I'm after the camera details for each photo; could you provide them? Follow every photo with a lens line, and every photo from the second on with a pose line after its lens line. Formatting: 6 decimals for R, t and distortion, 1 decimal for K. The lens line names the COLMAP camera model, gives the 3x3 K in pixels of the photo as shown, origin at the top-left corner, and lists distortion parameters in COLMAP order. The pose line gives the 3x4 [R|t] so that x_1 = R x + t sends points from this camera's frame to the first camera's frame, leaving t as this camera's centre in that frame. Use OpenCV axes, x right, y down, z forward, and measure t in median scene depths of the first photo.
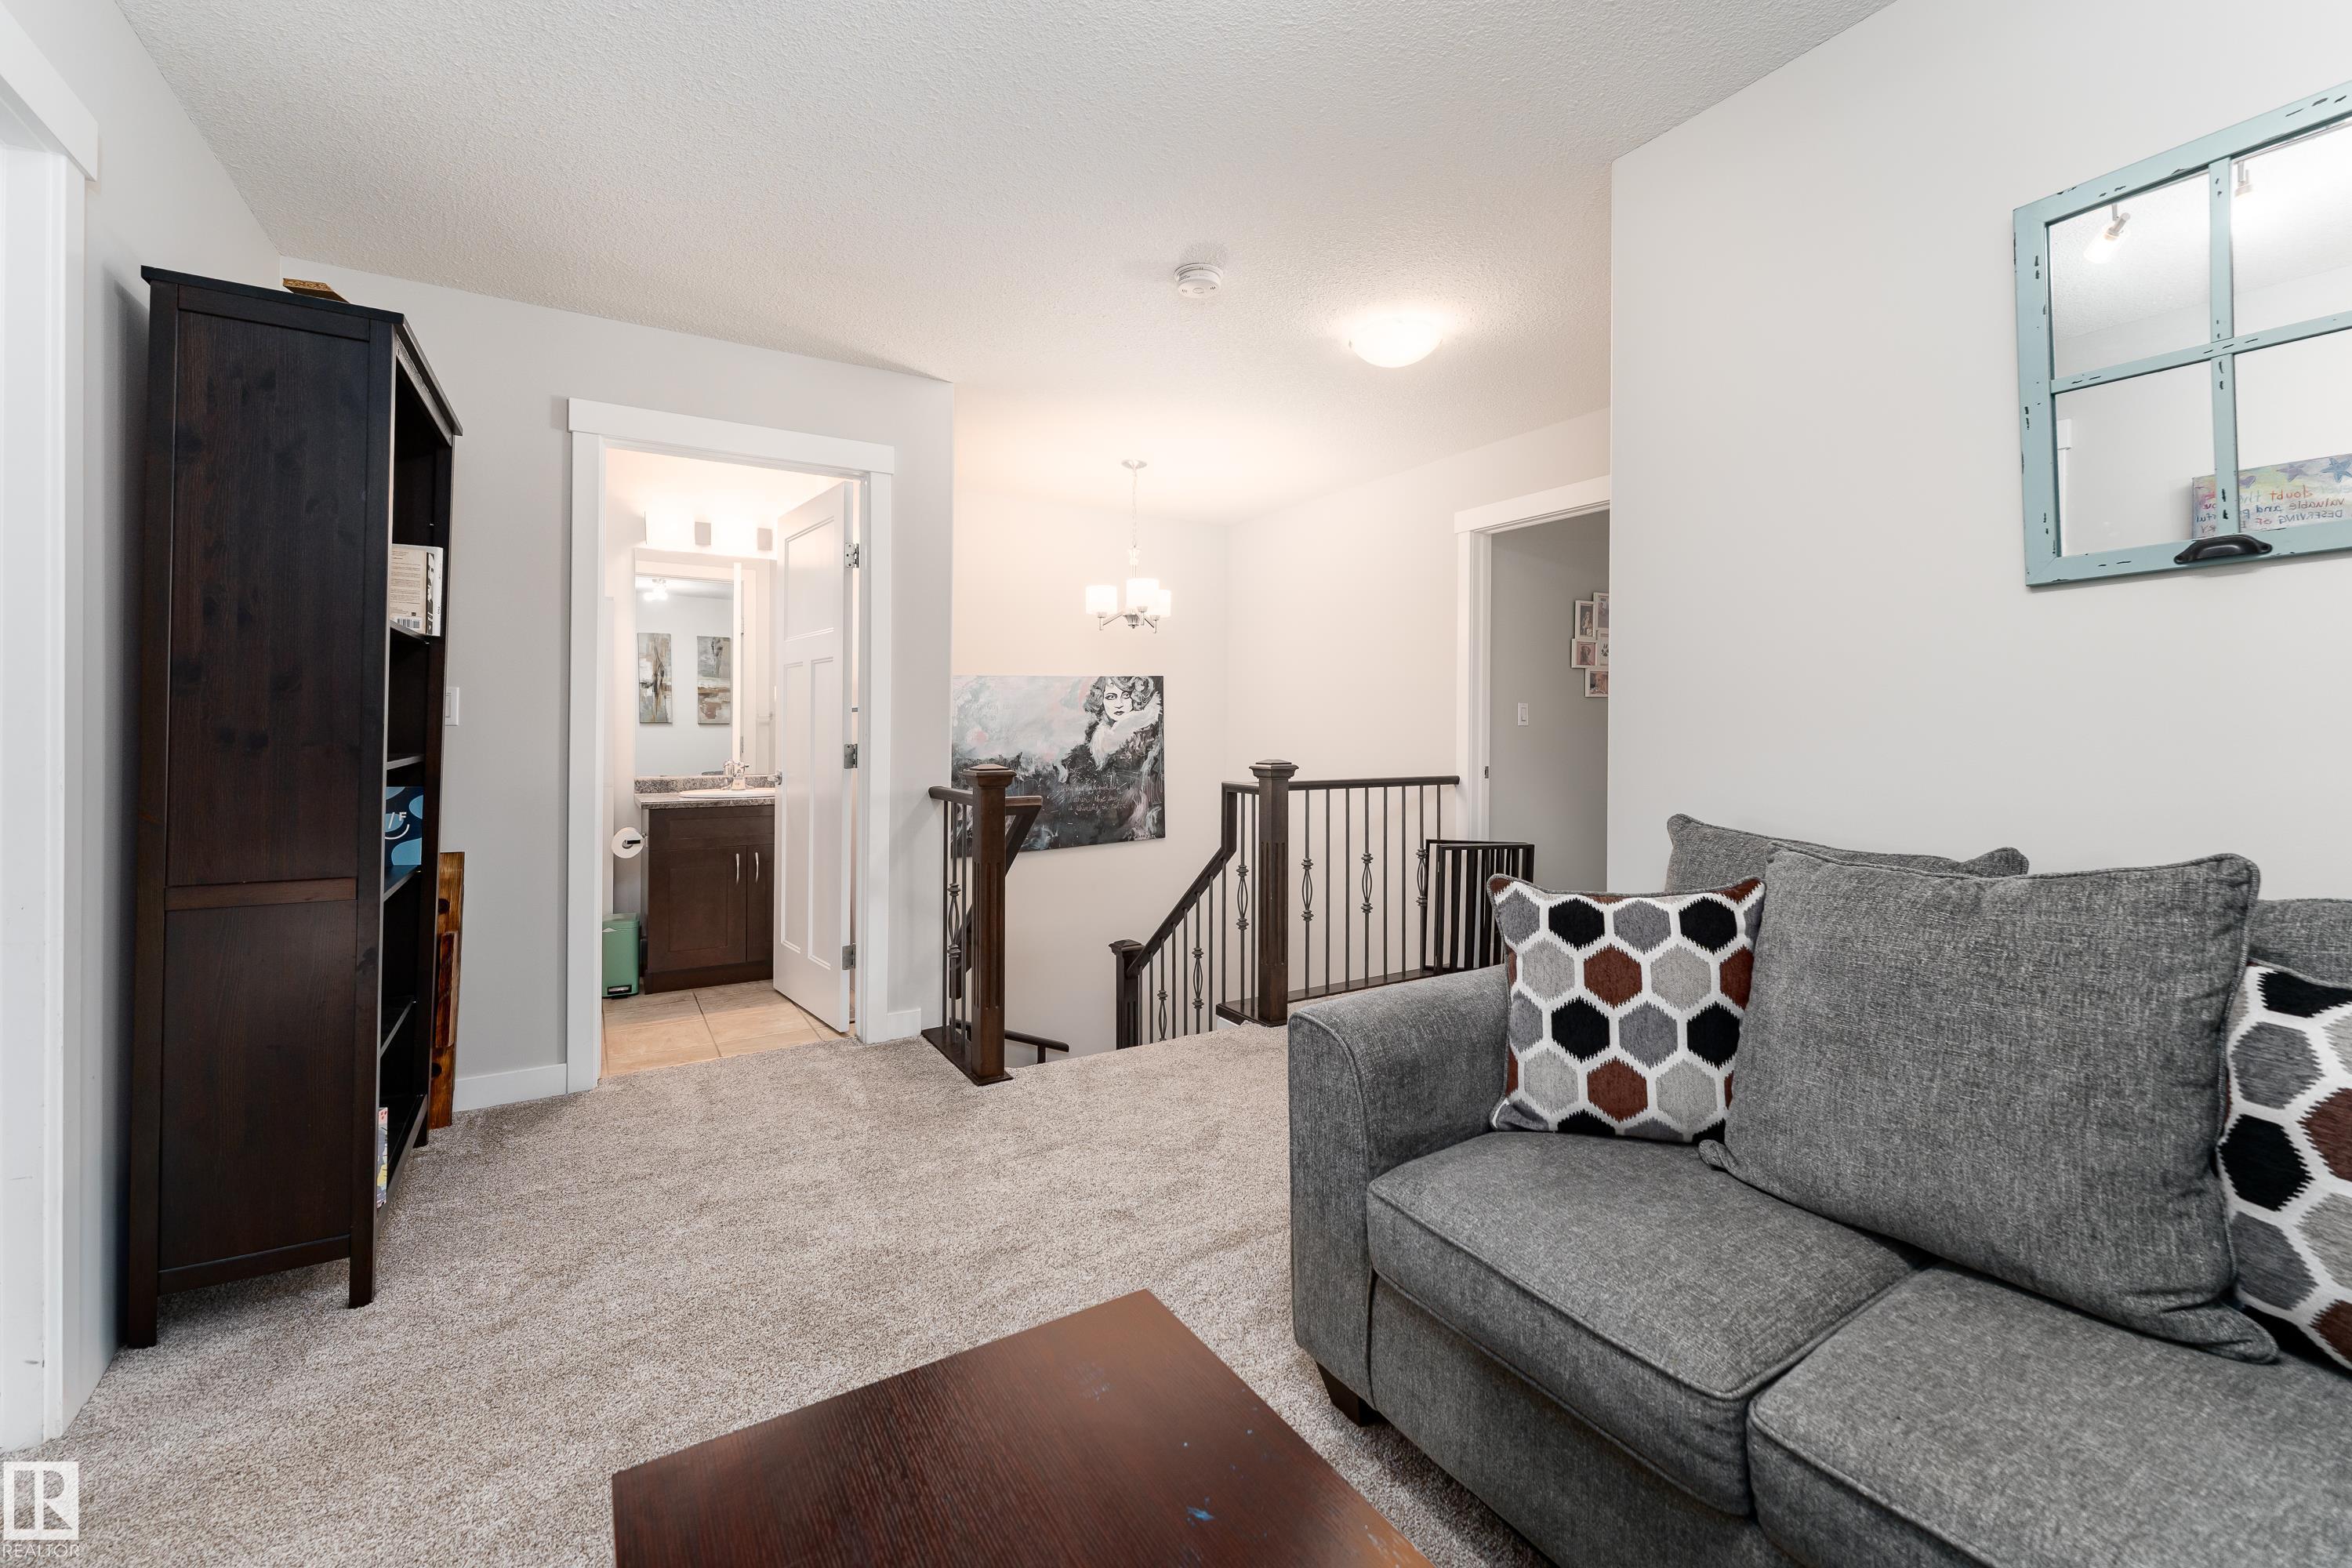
lens RADIAL K [[962.3, 0, 1180.6], [0, 962.3, 725.7], [0, 0, 1]] dist [-0.000663, 0.000604]
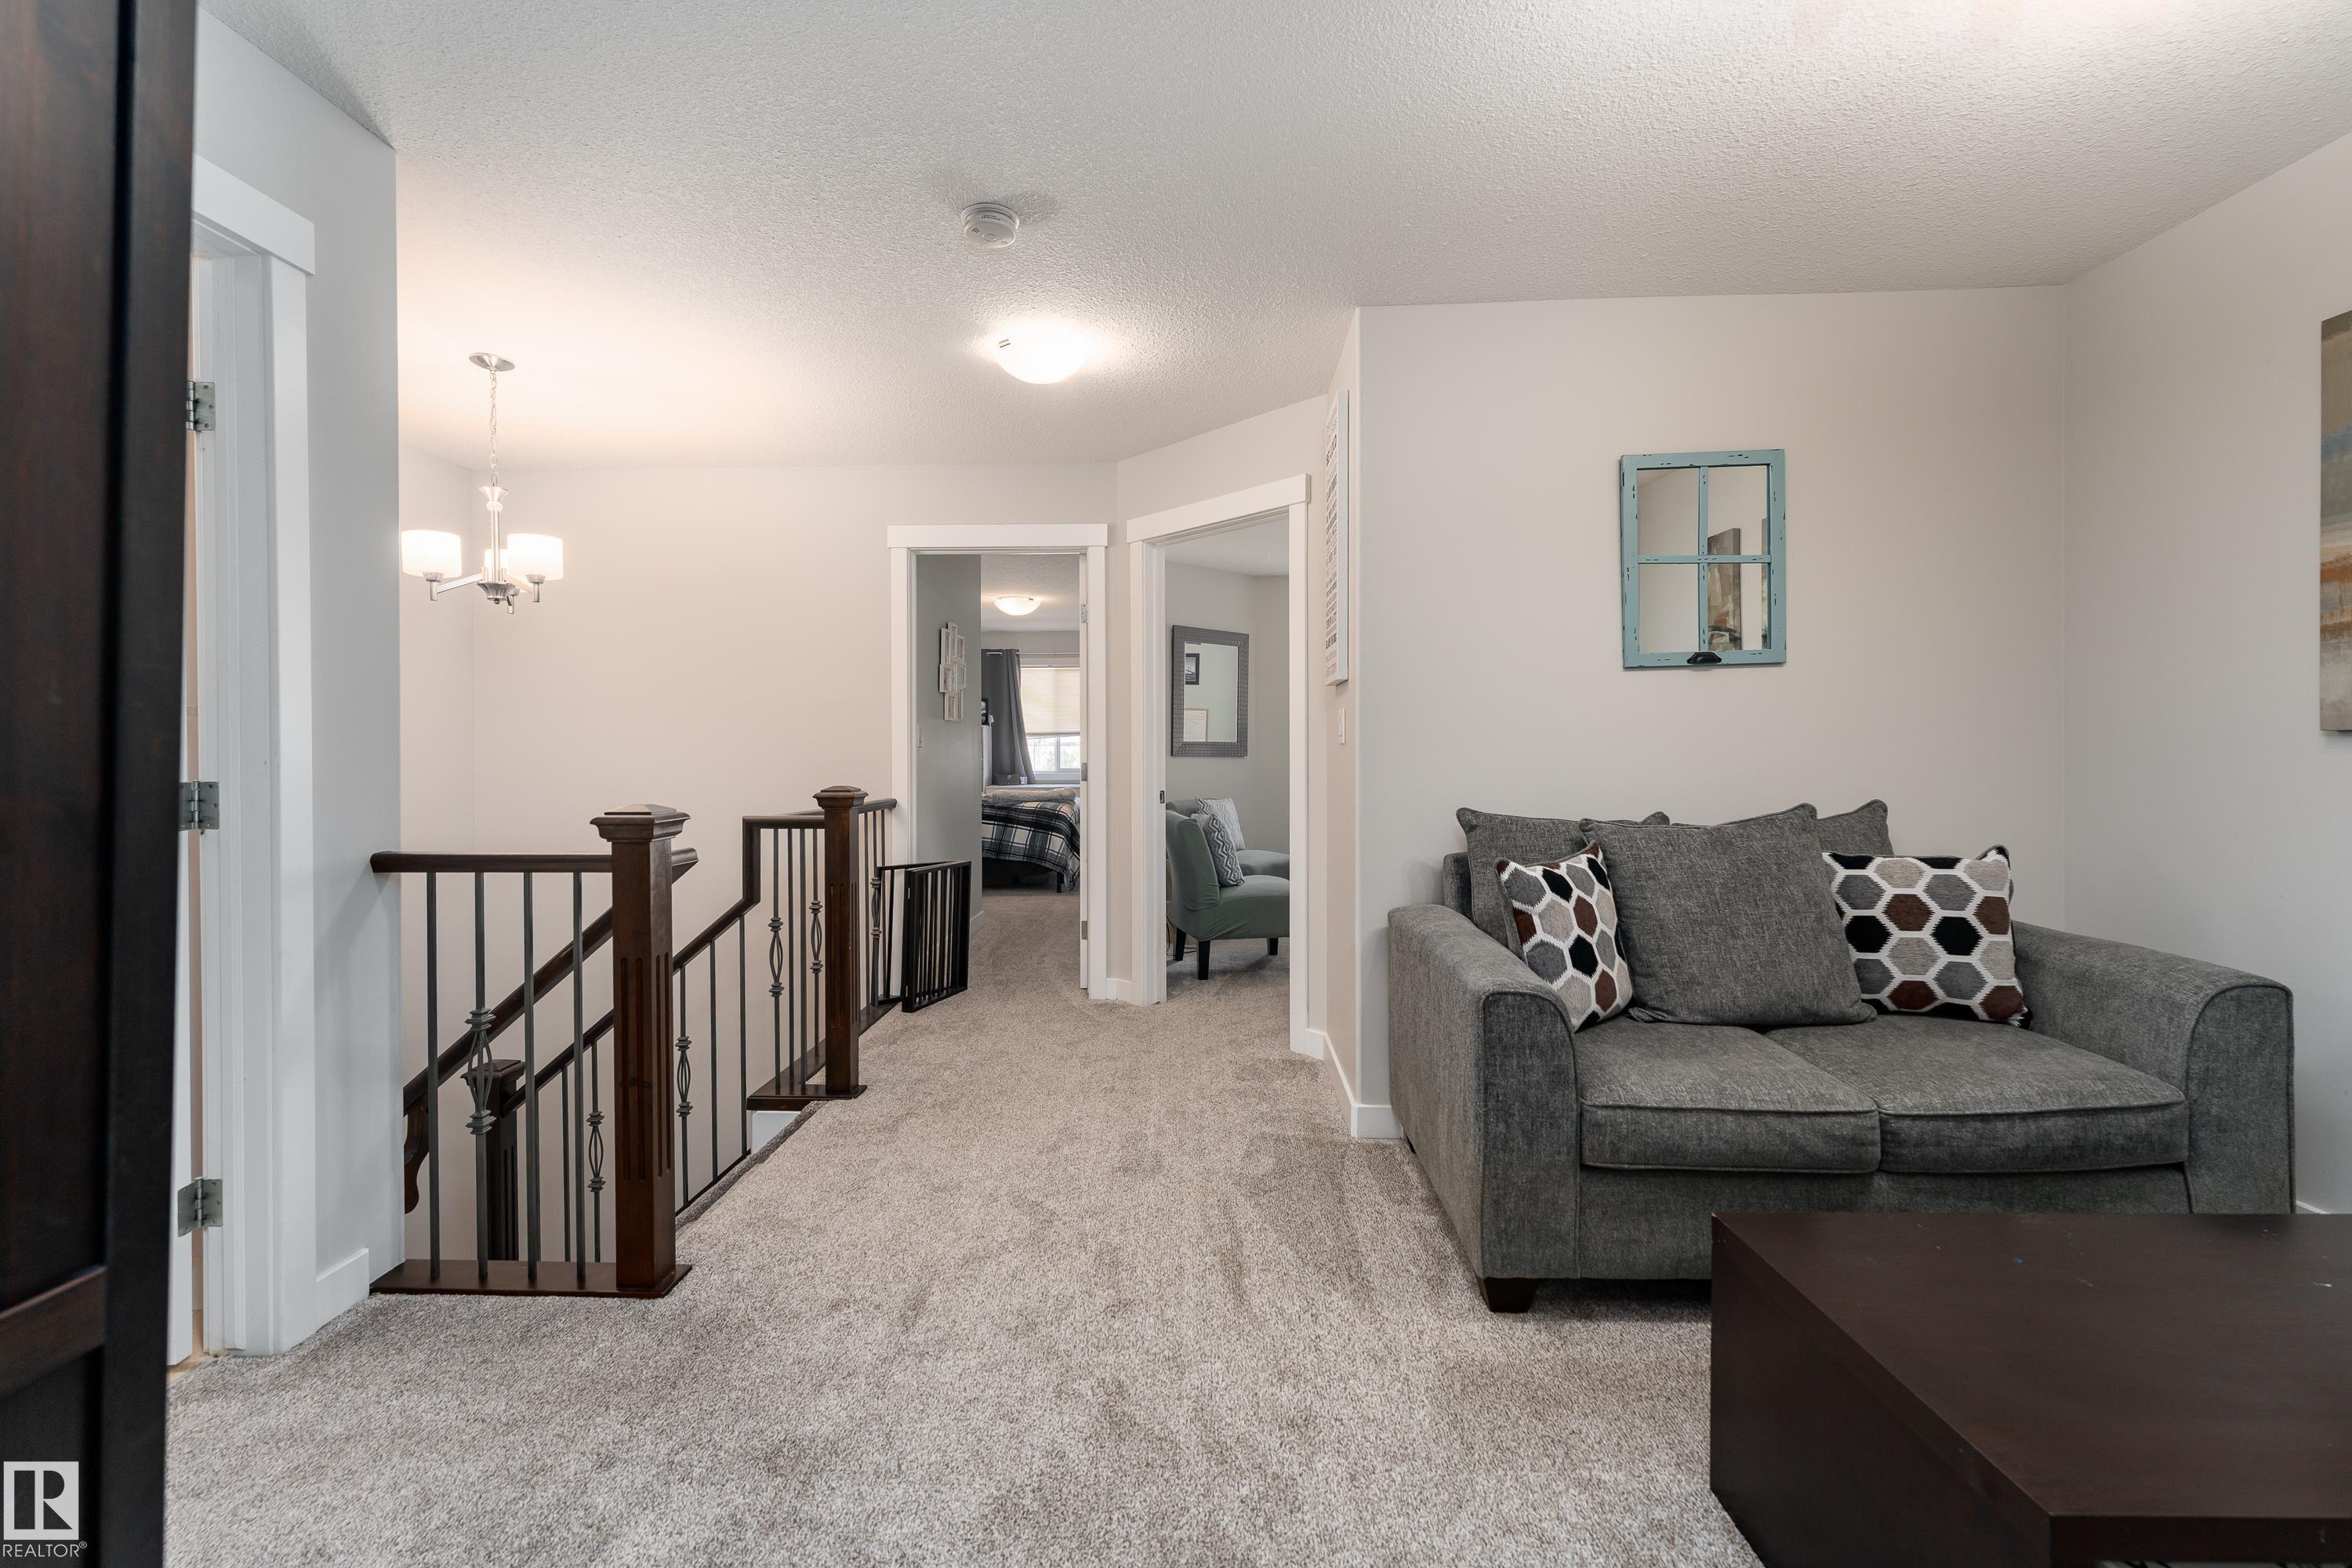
lens RADIAL K [[962.3, 0, 1164.1], [0, 962.3, 762.0], [0, 0, 1]] dist [-0.000663, 0.000604]
pose [[0.561414, -0.012158, 0.827446, -0.728342], [0.000589, 0.999898, 0.014293, 0.003554], [-0.827535, -0.007537, 0.561364, 0.466723]]
